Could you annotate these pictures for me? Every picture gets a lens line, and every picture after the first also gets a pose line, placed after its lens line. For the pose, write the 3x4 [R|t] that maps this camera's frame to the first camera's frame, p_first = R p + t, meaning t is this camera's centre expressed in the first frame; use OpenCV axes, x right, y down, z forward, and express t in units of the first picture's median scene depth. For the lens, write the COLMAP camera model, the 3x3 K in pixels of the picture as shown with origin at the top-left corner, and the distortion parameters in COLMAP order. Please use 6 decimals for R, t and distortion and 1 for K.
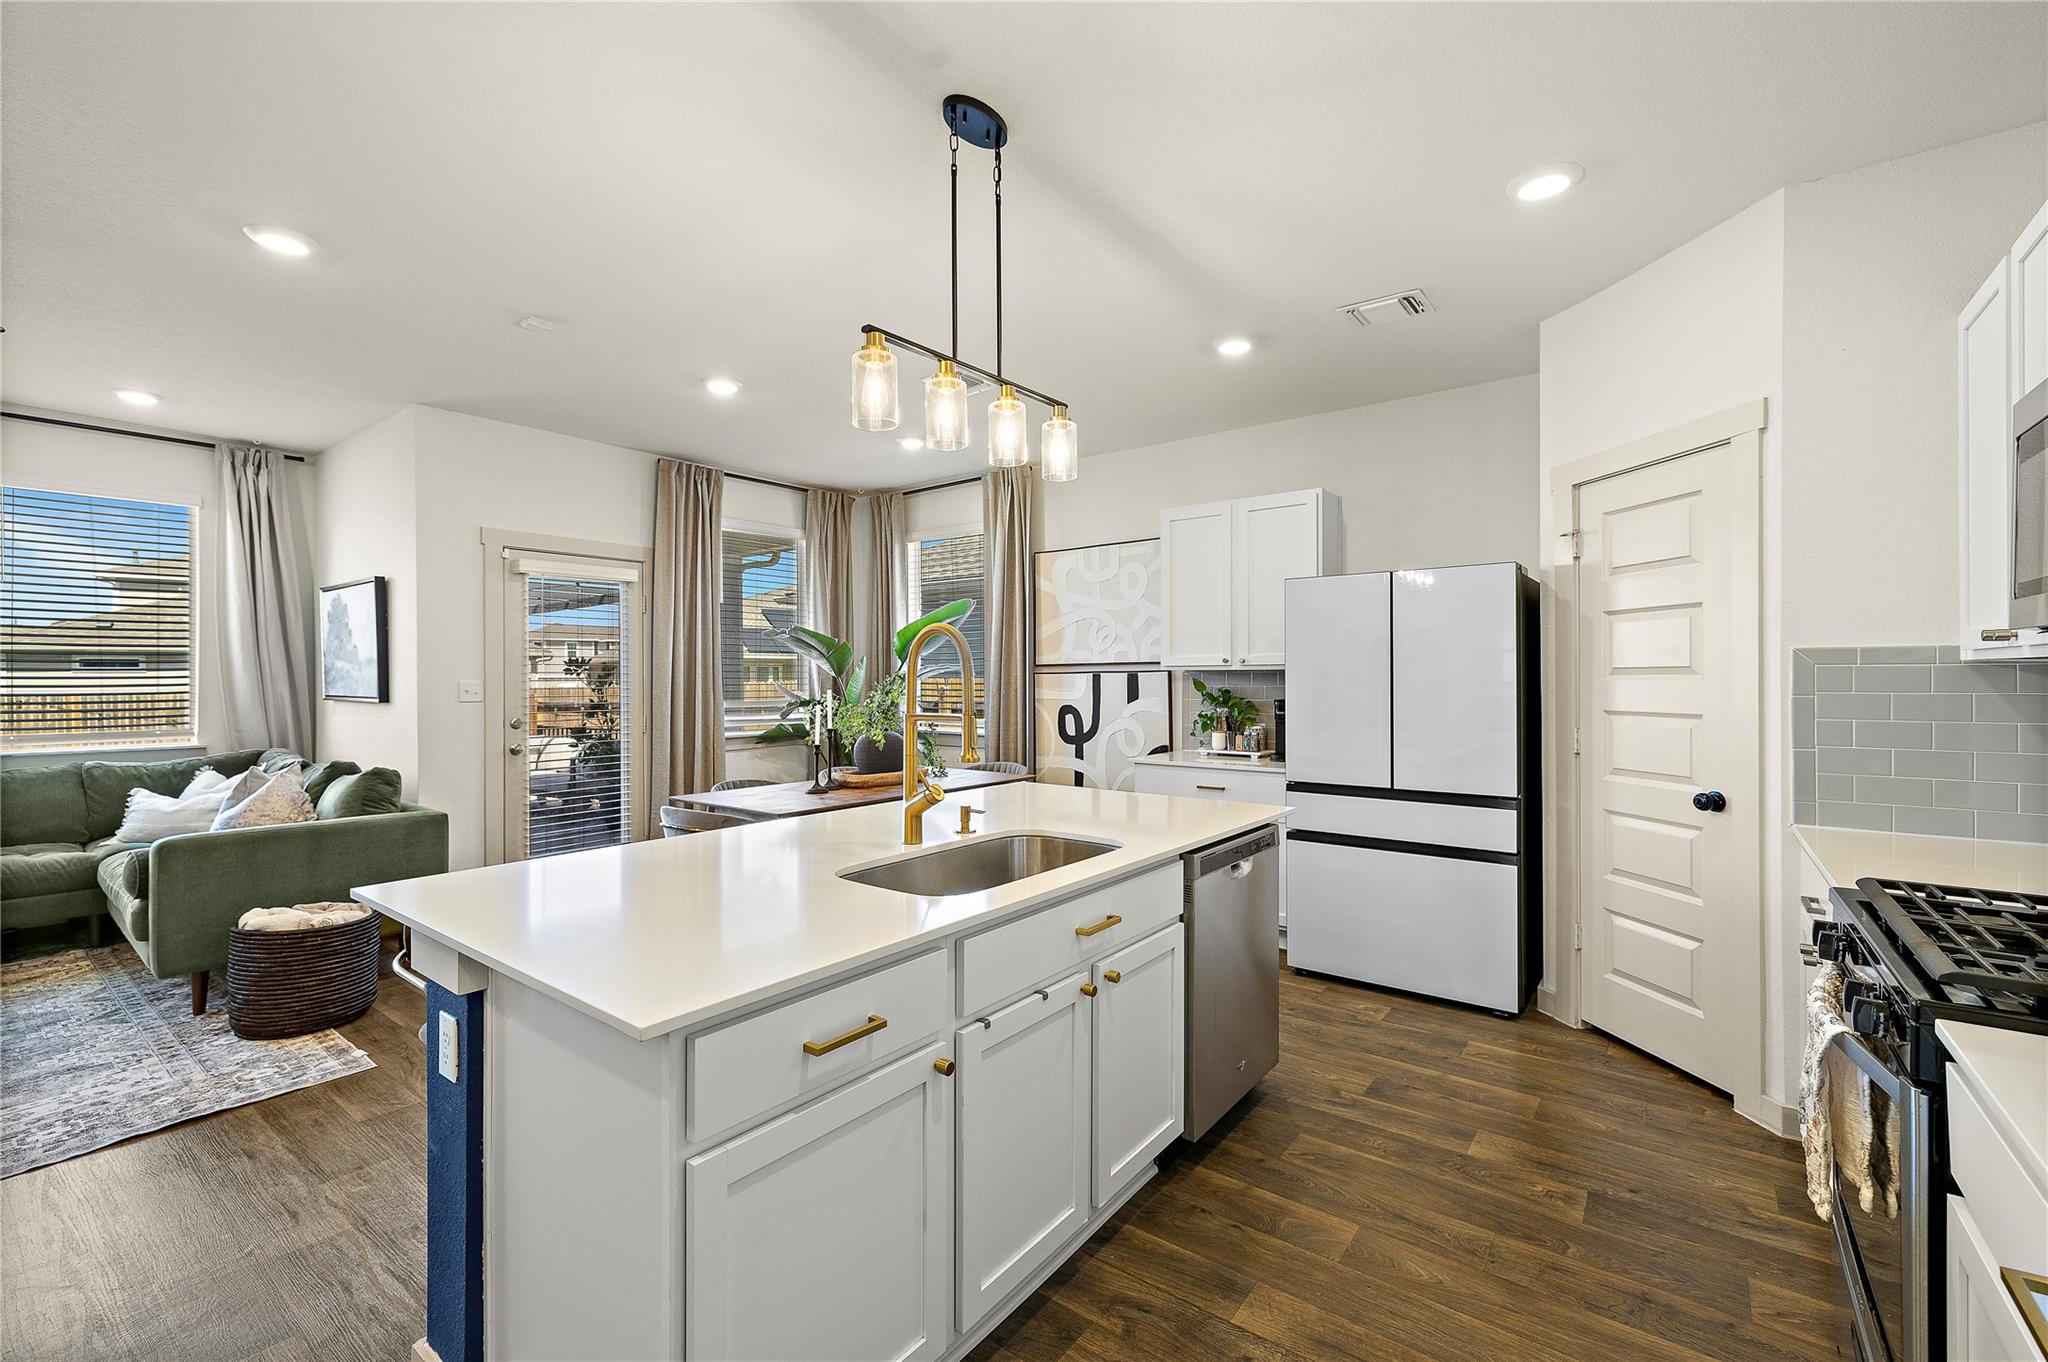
lens RADIAL K [[857.6, 0, 1022.0], [0, 857.6, 678.4], [0, 0, 1]] dist [0.002430, 0.000146]
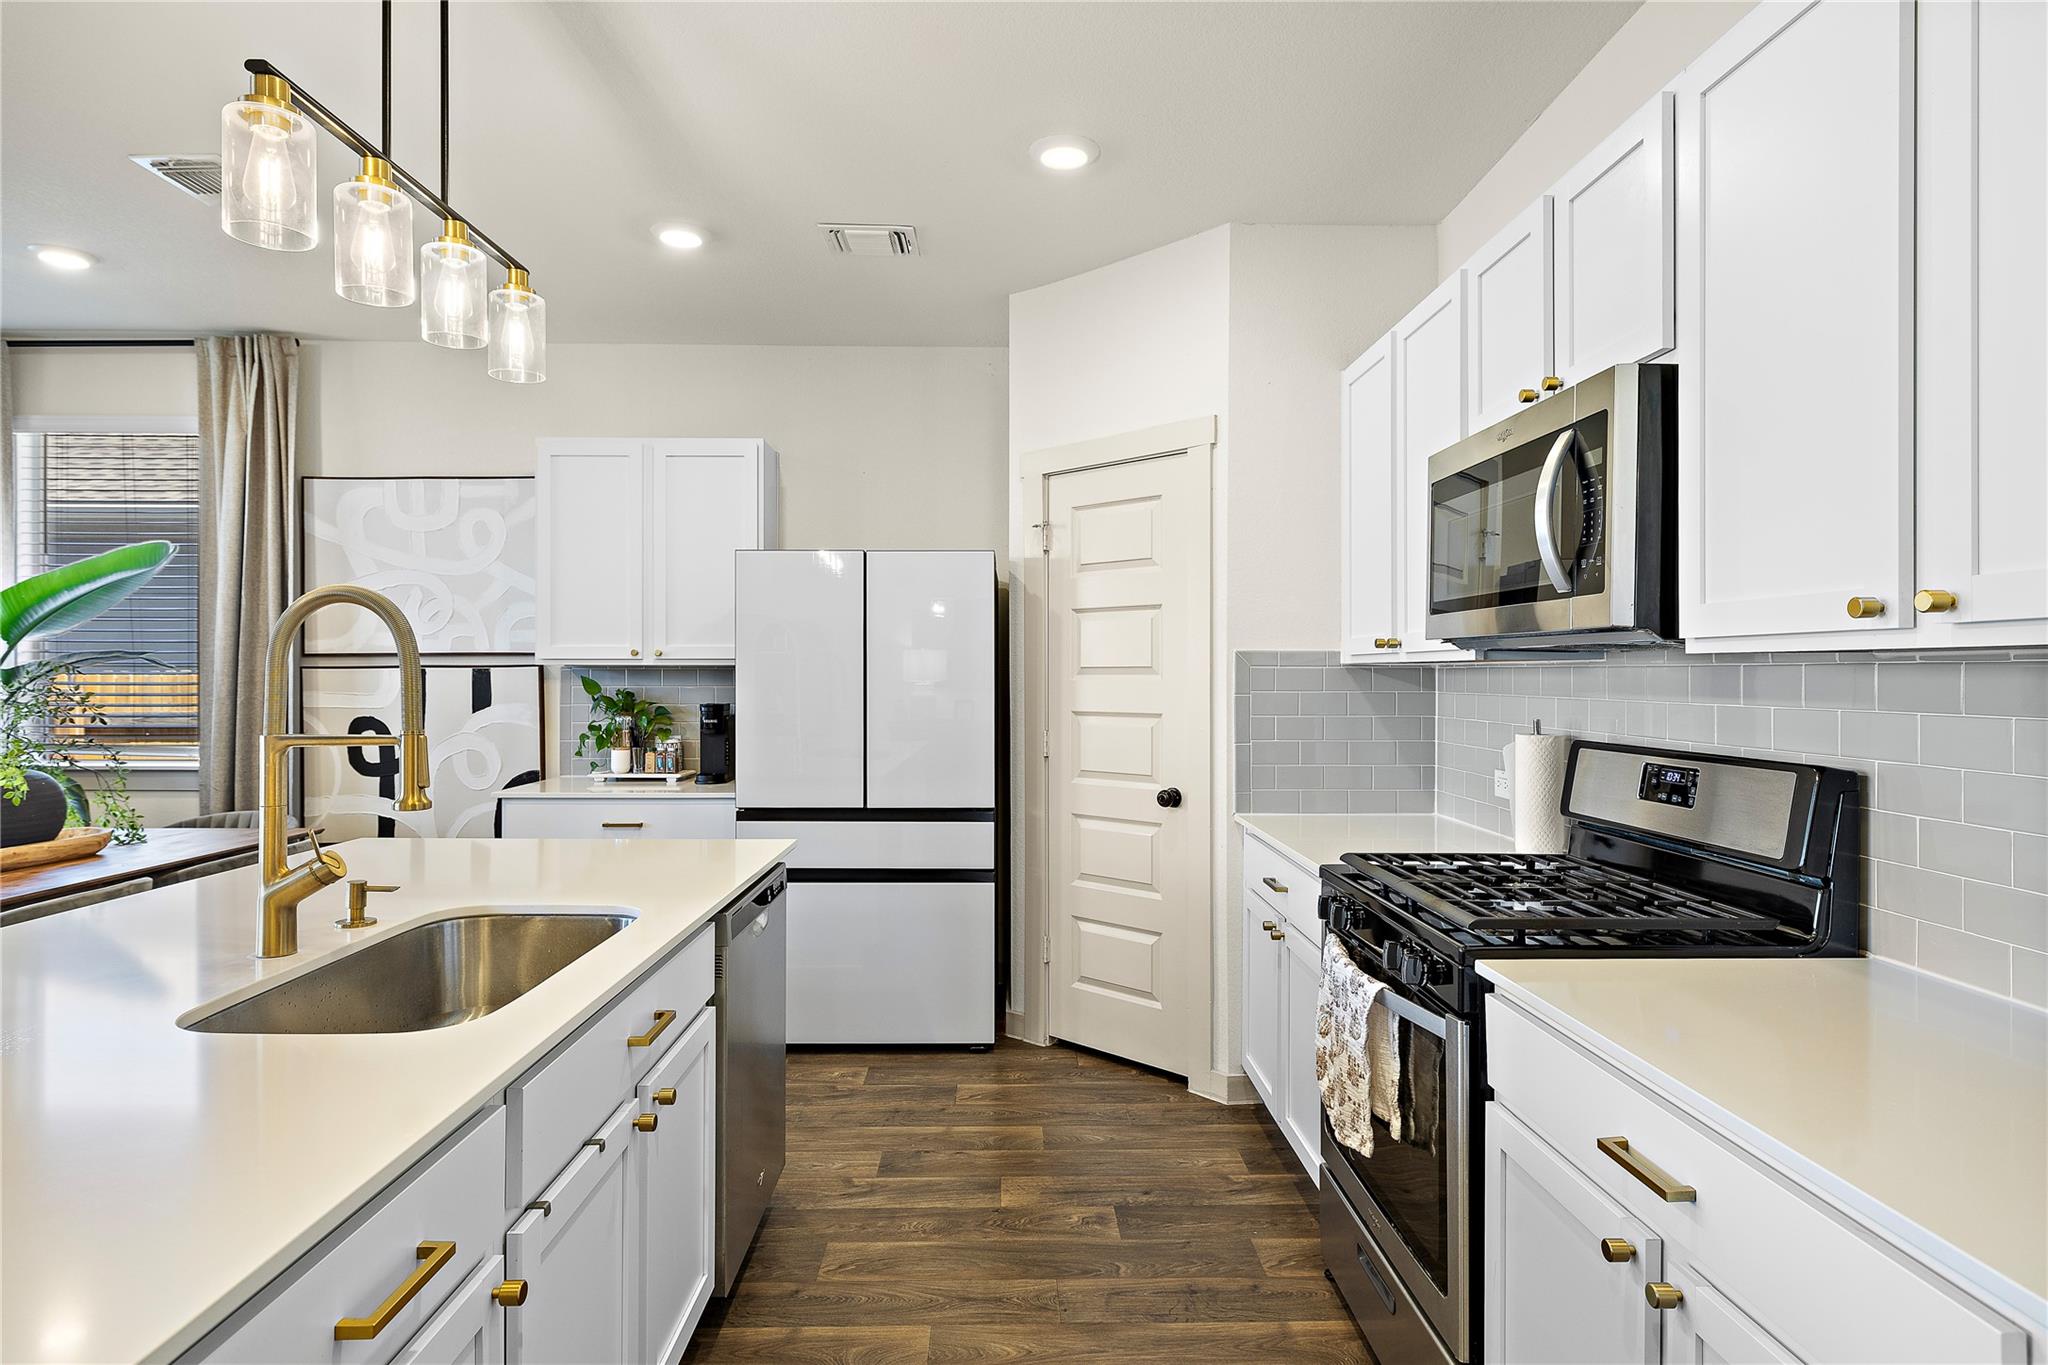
lens RADIAL K [[1105.2, 0, 1016.9], [0, 1105.2, 676.8], [0, 0, 1]] dist [0.002063, -0.002683]
pose [[0.783532, 0.003067, 0.621344, -0.163494], [-0.003092, 0.999995, -0.001037, 0.000036], [-0.621344, -0.001108, 0.783537, 0.071682]]
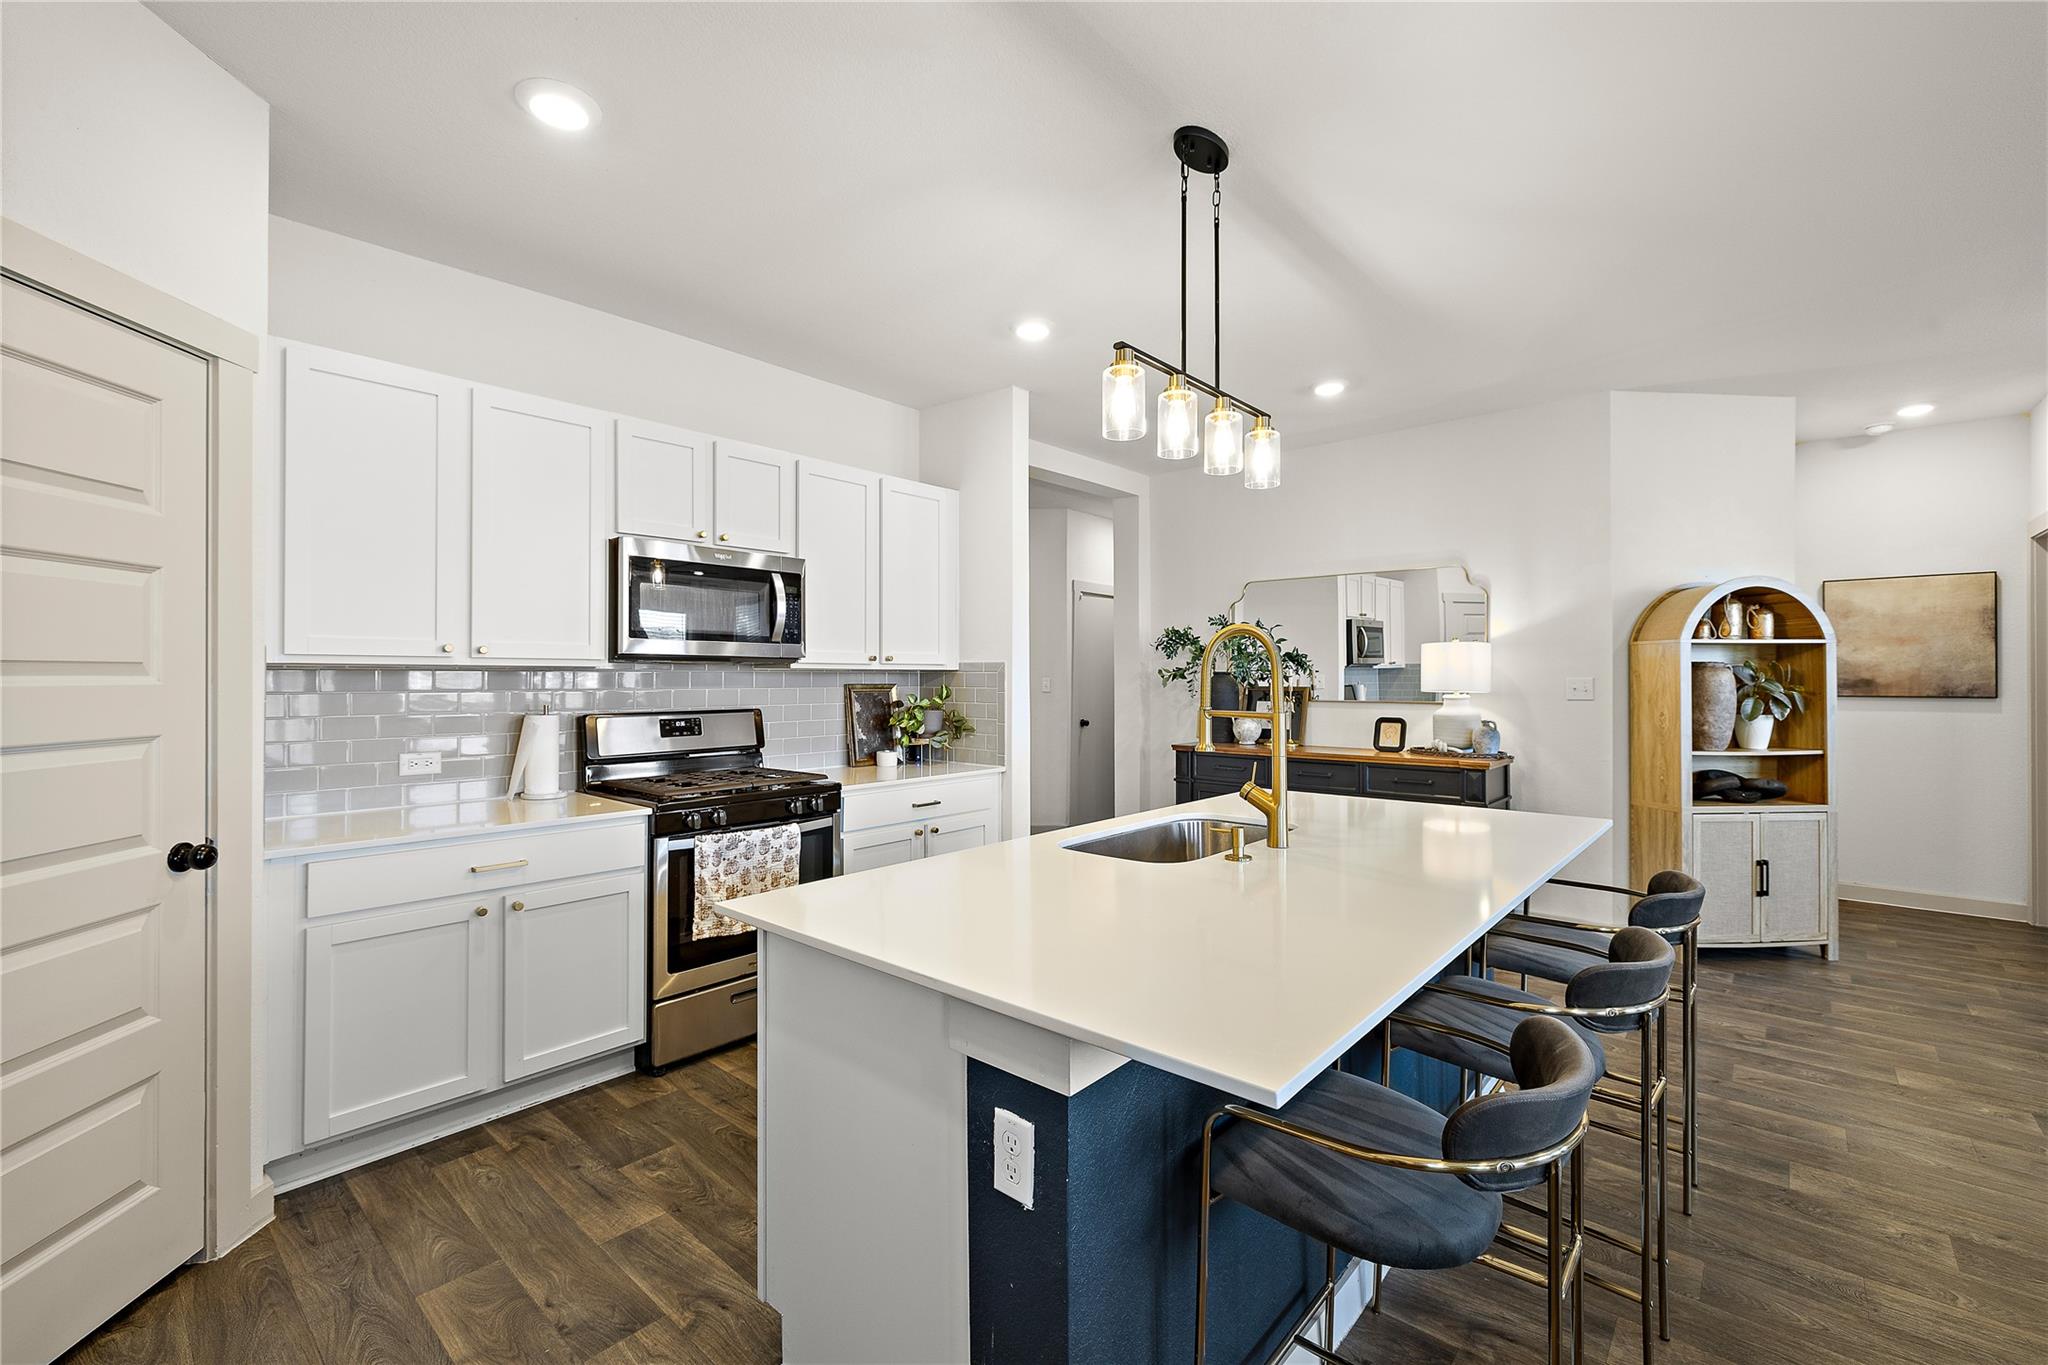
lens RADIAL K [[857.6, 0, 1022.5], [0, 857.6, 671.7], [0, 0, 1]] dist [0.002430, 0.000146]
pose [[-0.997566, 0.004944, 0.069552, 0.073124], [0.004612, 0.999977, -0.004937, -0.001026], [-0.069575, -0.004604, -0.997566, 1.605781]]
